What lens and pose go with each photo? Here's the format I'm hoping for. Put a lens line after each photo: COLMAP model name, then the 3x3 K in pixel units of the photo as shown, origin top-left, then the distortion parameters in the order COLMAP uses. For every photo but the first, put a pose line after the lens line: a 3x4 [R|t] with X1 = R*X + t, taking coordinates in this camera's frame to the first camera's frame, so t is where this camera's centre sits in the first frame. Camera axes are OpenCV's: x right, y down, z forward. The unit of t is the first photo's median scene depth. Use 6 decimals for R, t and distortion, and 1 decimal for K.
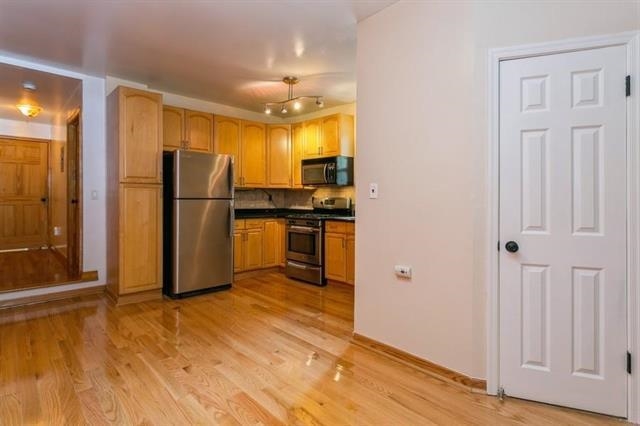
lens RADIAL K [[329.6, 0, 321.8], [0, 329.6, 196.6], [0, 0, 1]] dist [0.000045, 0.000120]
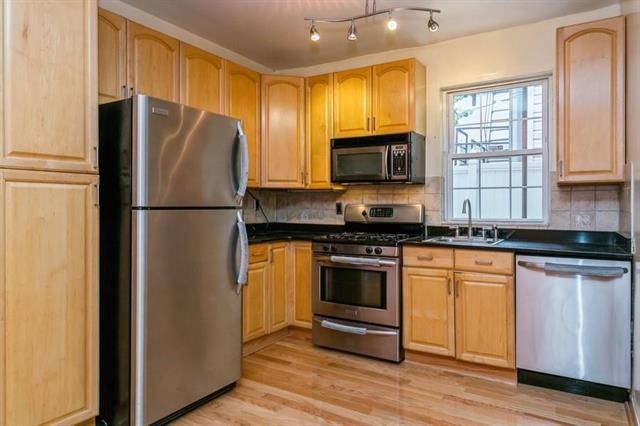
lens RADIAL K [[416.6, 0, 334.3], [0, 416.6, 201.7], [0, 0, 1]] dist [0.001618, 0.001412]
pose [[0.967706, 0.000247, 0.252080, -0.282743], [-0.000079, 1.000000, -0.000677, -0.001399], [-0.252080, 0.000636, 0.967706, 0.347643]]
